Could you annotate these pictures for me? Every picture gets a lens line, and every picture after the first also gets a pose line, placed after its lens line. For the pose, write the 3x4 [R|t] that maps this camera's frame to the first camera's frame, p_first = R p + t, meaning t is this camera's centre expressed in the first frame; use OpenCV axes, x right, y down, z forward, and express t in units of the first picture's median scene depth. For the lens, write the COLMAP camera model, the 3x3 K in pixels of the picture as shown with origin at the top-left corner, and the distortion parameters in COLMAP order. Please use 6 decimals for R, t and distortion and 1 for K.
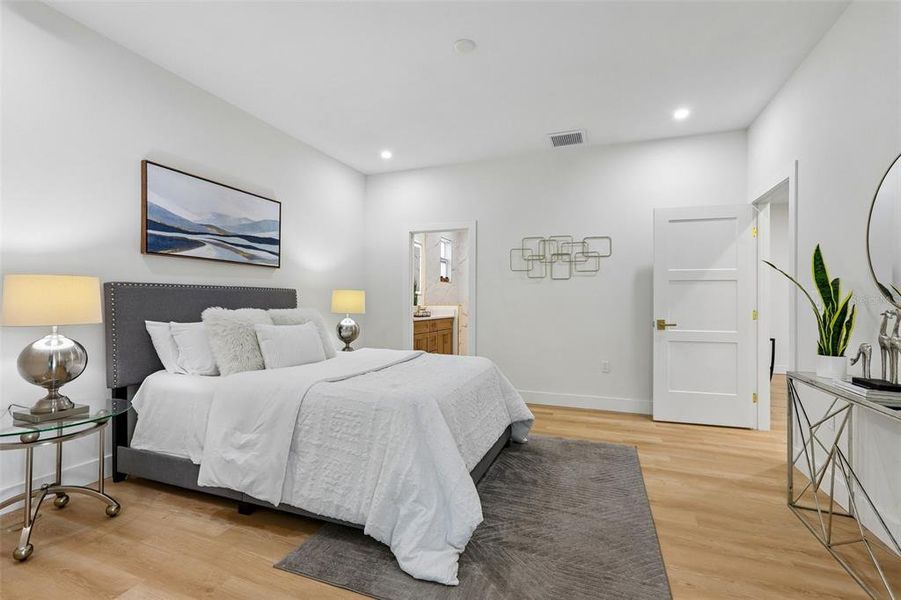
lens RADIAL K [[405.2, 0, 445.9], [0, 405.2, 292.2], [0, 0, 1]] dist [-0.018416, 0.013952]
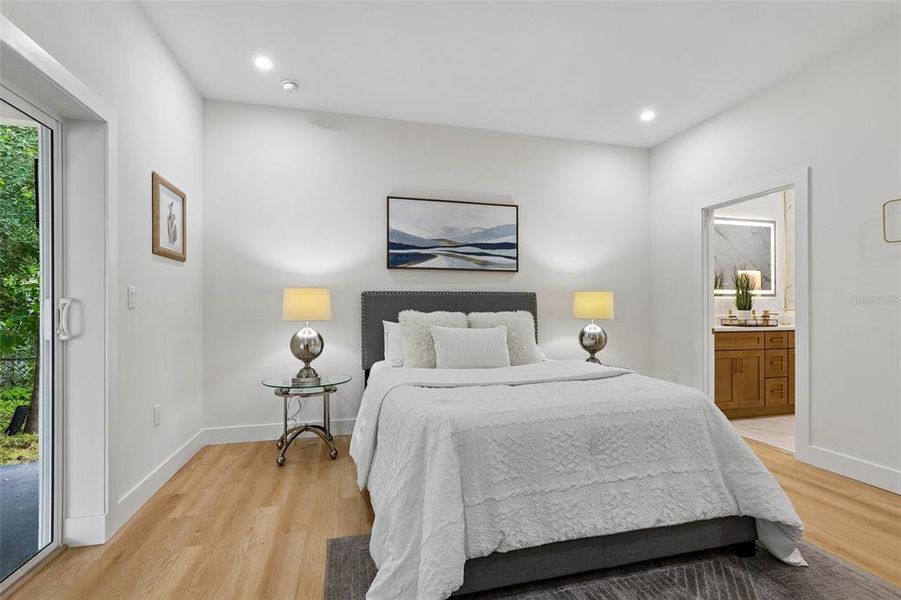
lens RADIAL K [[414.2, 0, 452.7], [0, 414.2, 297.1], [0, 0, 1]] dist [0.000422, 0.000869]
pose [[0.593333, -0.017183, -0.804773, 0.389552], [0.021149, 0.999760, -0.005754, 0.007382], [0.804679, -0.013606, 0.593554, 0.321200]]
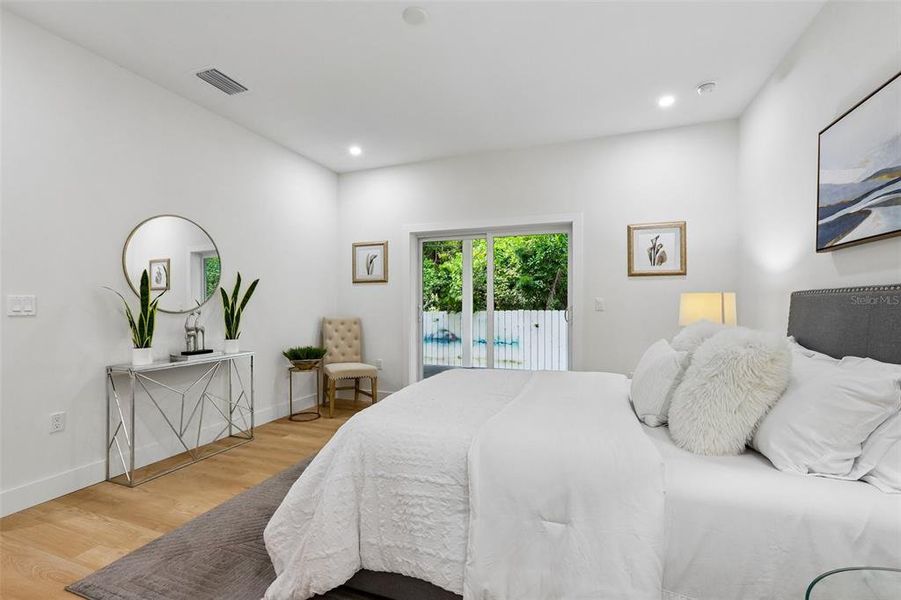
lens RADIAL K [[405.2, 0, 453.2], [0, 405.2, 312.0], [0, 0, 1]] dist [-0.018416, 0.013952]
pose [[-0.999530, -0.010684, -0.028751, -0.005676], [-0.010533, 0.999930, -0.005376, 0.029632], [0.028806, -0.005070, -0.999572, 1.528124]]
